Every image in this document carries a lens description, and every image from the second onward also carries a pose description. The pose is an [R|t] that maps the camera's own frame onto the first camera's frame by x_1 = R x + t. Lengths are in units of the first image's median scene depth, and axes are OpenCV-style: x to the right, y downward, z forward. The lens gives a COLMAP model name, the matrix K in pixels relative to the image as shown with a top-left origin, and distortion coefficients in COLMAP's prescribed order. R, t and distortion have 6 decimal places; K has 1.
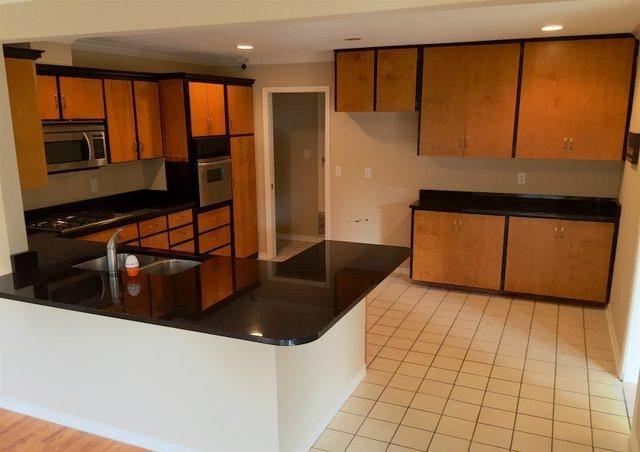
lens RADIAL K [[548.3, 0, 321.7], [0, 548.3, 242.6], [0, 0, 1]] dist [0.099135, -0.164145]
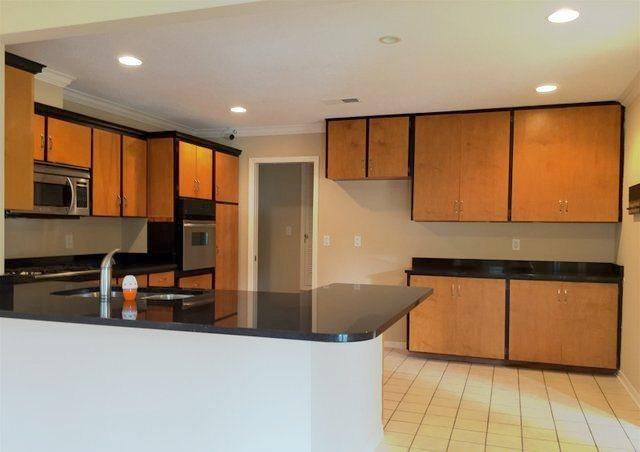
lens RADIAL K [[548.3, 0, 321.7], [0, 548.3, 242.6], [0, 0, 1]] dist [0.099135, -0.164145]
pose [[0.996648, 0.016238, 0.080187, -0.065304], [0.000691, 0.978400, -0.206719, 0.086380], [-0.081812, 0.206082, 0.975109, 0.067488]]
